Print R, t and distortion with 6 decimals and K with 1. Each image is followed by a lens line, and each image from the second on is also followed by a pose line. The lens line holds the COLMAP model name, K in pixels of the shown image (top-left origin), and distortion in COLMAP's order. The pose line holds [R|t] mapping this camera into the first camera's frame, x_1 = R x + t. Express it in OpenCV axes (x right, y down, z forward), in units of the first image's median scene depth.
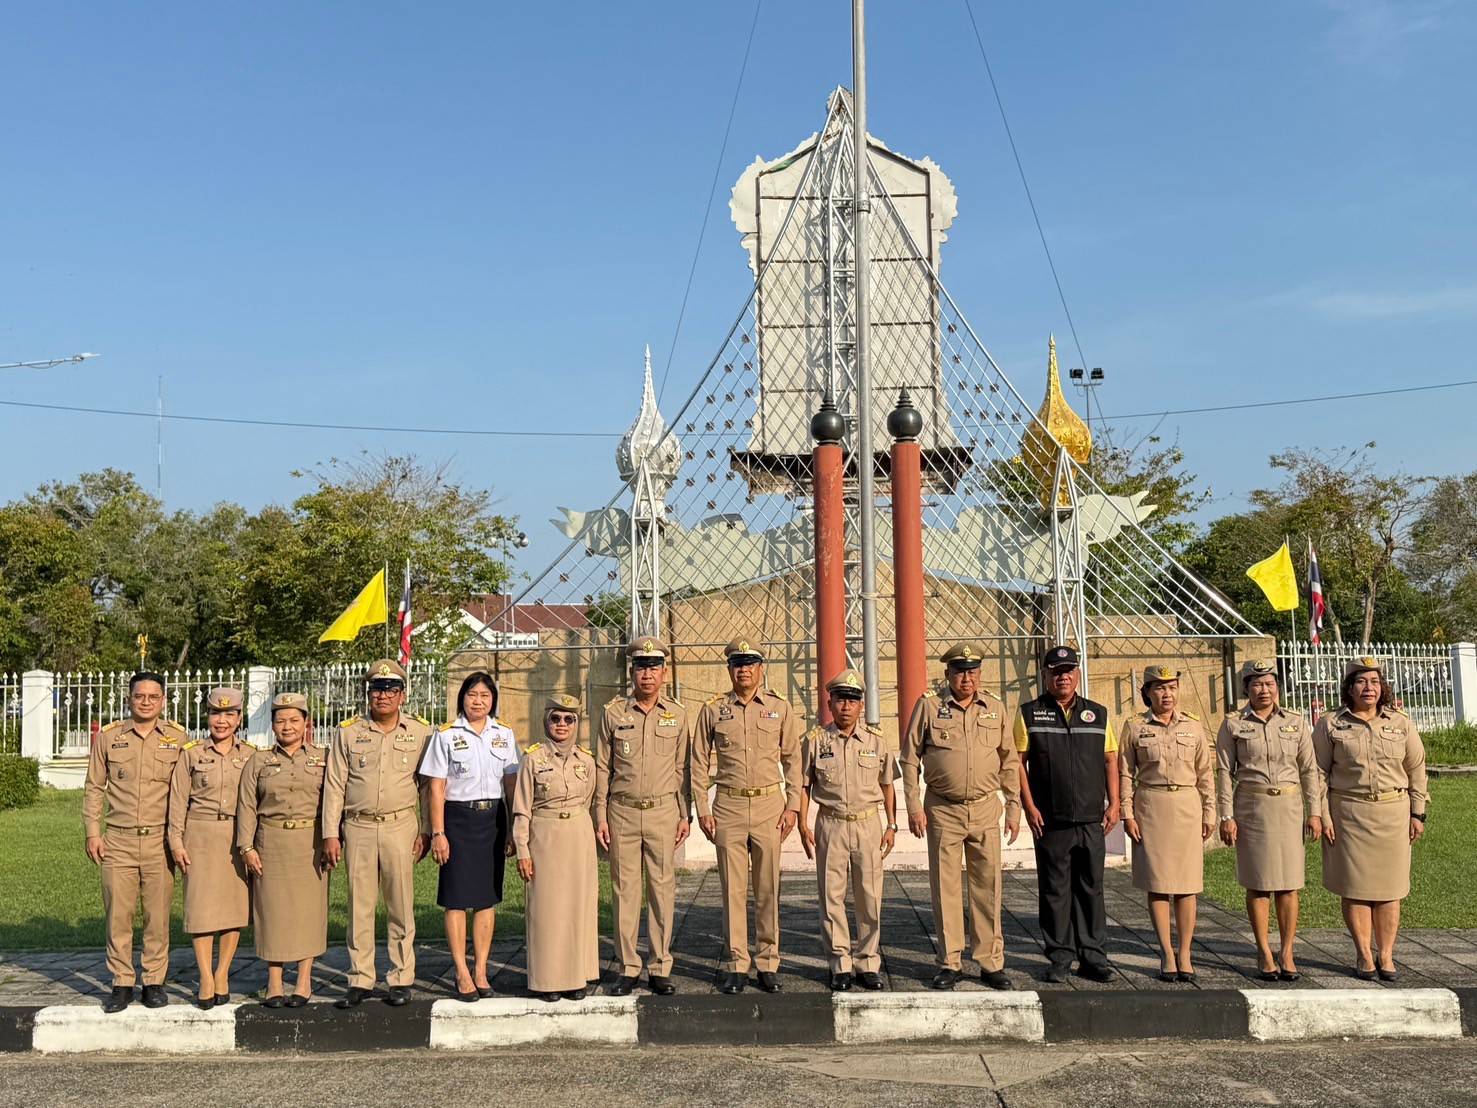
lens RADIAL K [[1546.3, 0, 738.0], [0, 1546.3, 555.7], [0, 0, 1]] dist [0.121690, 0.000000]
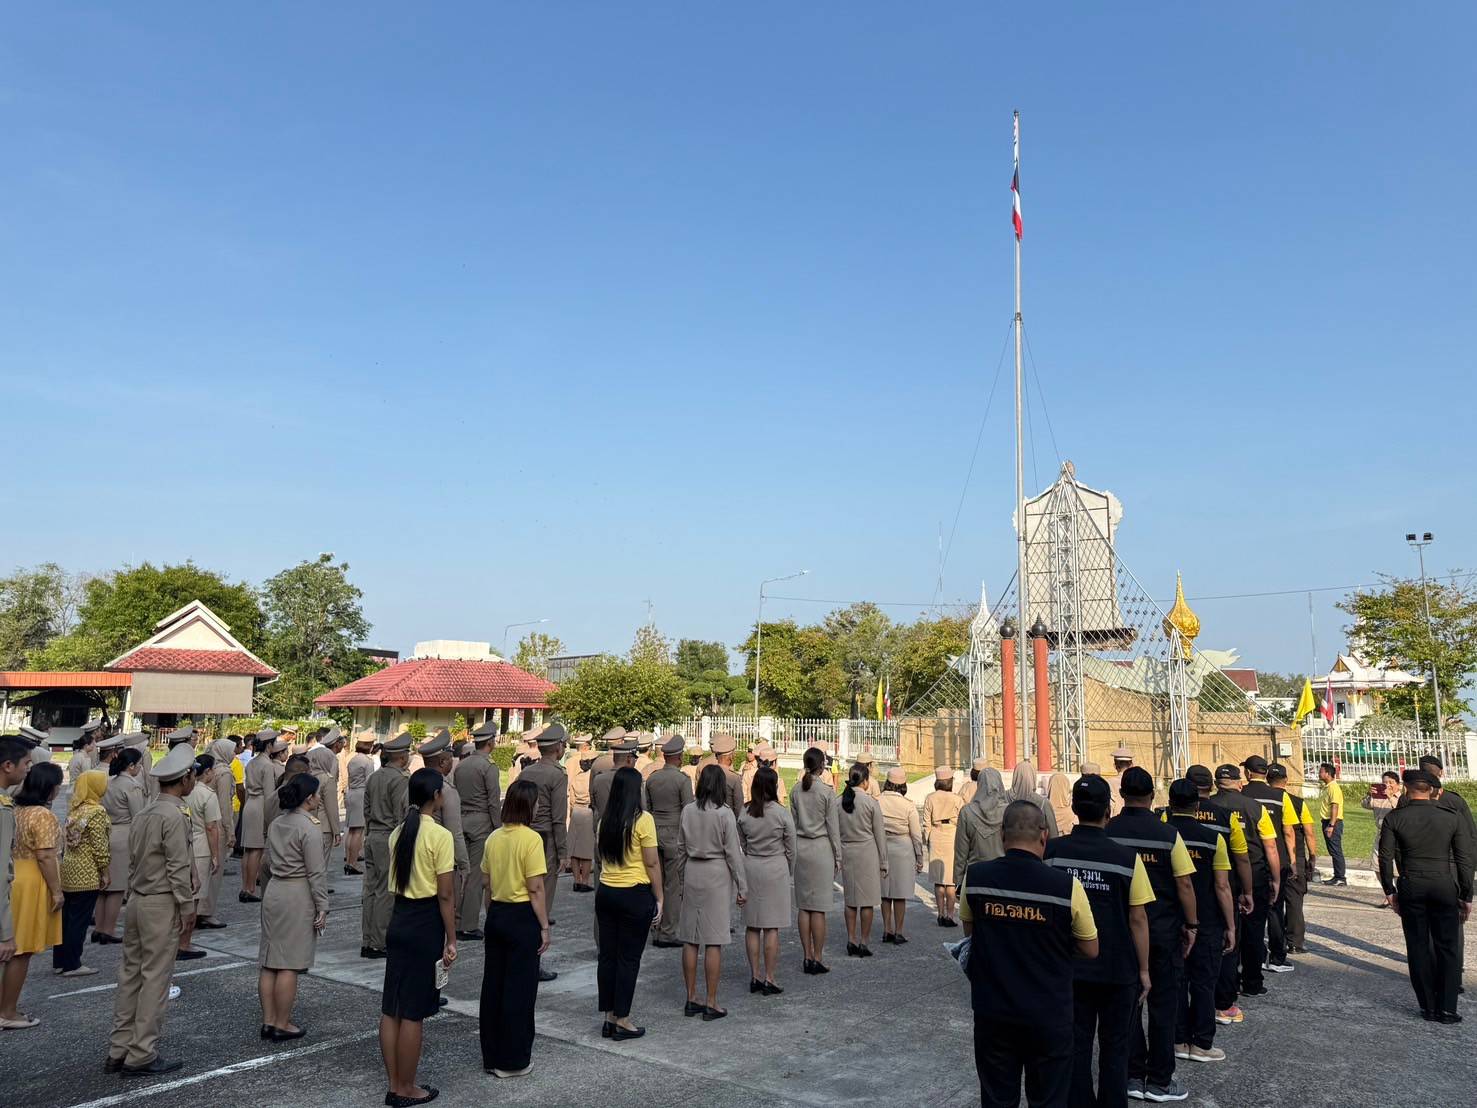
lens RADIAL K [[936.3, 0, 739.8], [0, 936.3, 555.2], [0, 0, 1]] dist [0.001480, -0.000812]
pose [[0.863586, -0.050240, -0.501692, 0.326458], [0.003145, 0.995541, -0.094282, -0.049727], [0.504191, 0.079843, 0.859893, -0.340719]]
